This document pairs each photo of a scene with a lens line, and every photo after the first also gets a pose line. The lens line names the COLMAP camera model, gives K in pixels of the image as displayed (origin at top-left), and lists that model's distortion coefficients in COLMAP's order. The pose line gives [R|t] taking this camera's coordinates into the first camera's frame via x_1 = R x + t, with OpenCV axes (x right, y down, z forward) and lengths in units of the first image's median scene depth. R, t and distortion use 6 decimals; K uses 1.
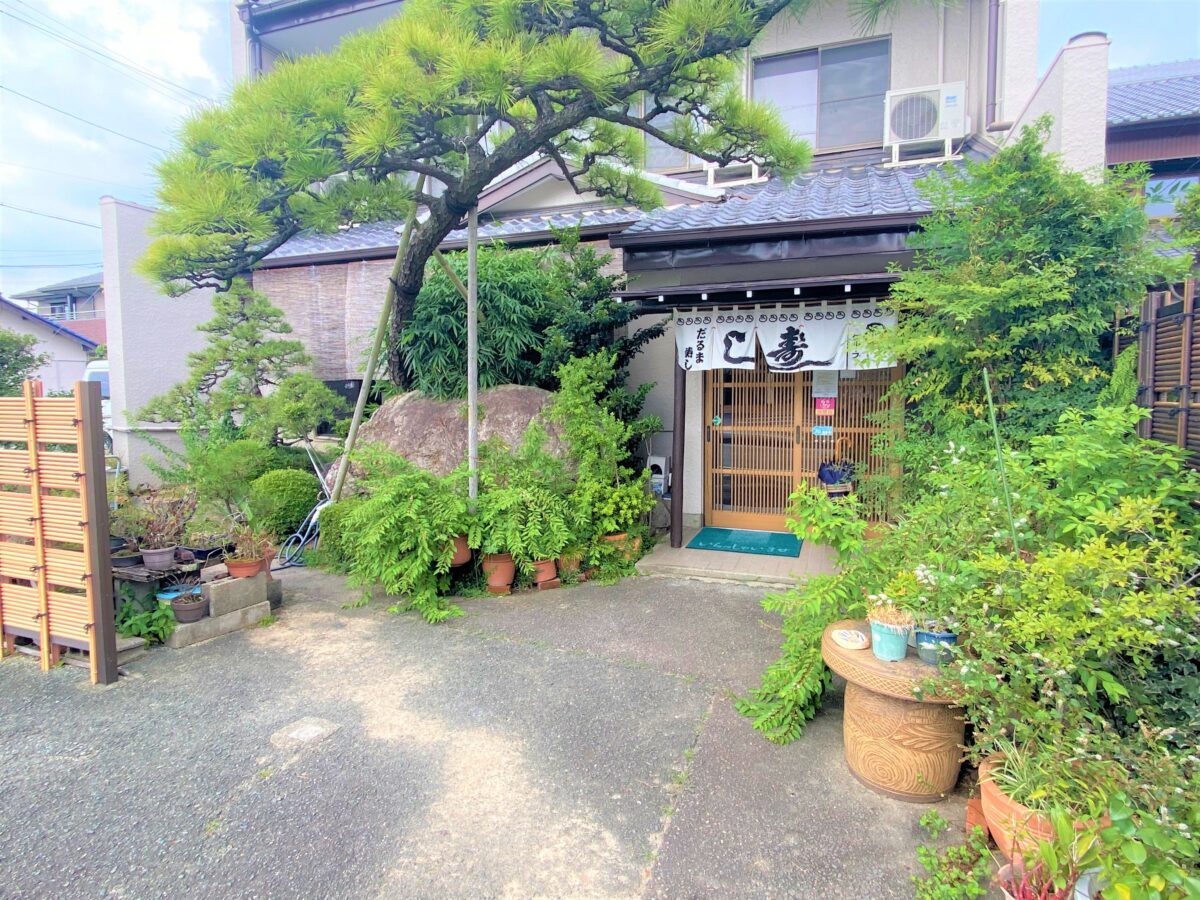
lens RADIAL K [[670.0, 0, 600.0], [0, 670.0, 450.0], [0, 0, 1]] dist [0.001946, -0.000906]
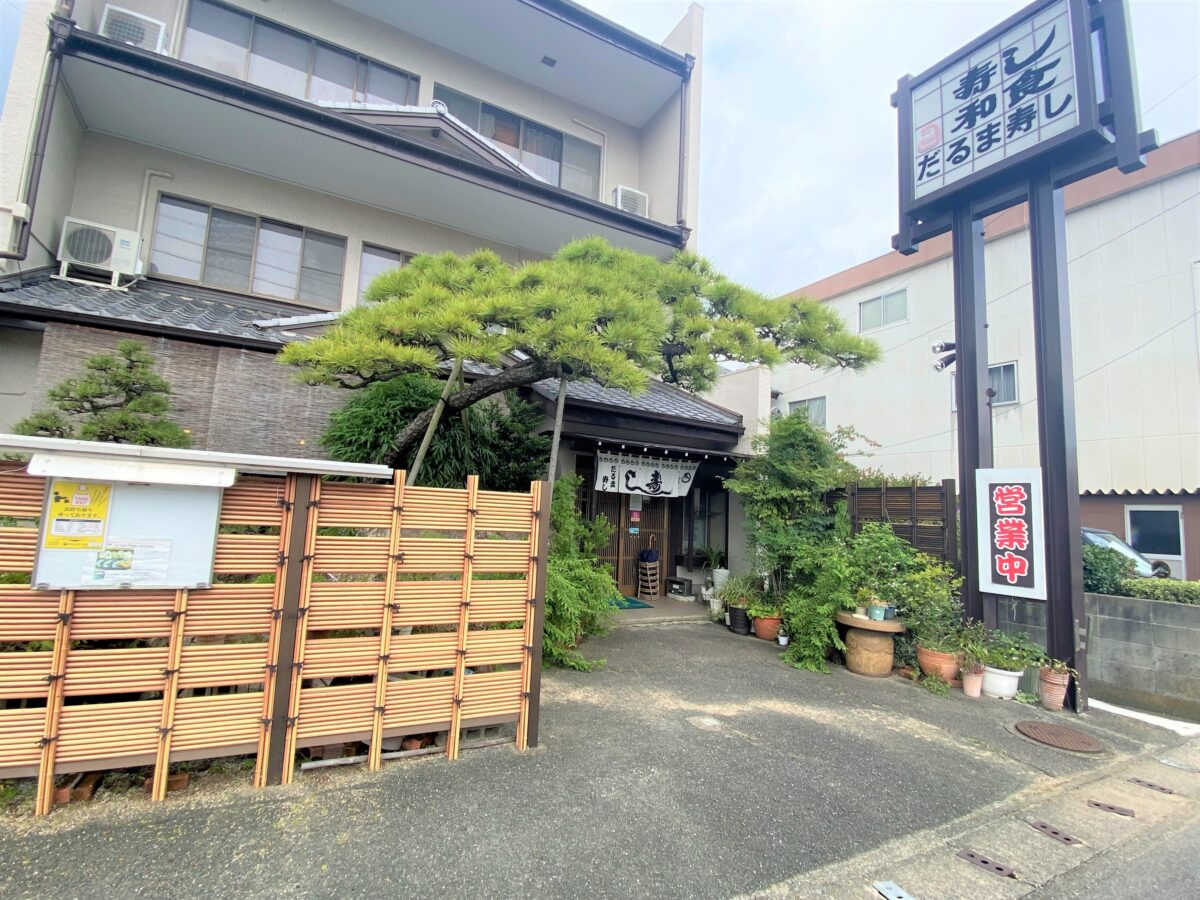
lens RADIAL K [[571.5, 0, 600.0], [0, 571.5, 450.0], [0, 0, 1]] dist [-0.029647, -0.000038]
pose [[0.660703, 0.124812, 0.740198, -0.994851], [0.009179, 0.984663, -0.174227, 0.019735], [-0.750591, 0.121907, 0.649424, 0.164301]]
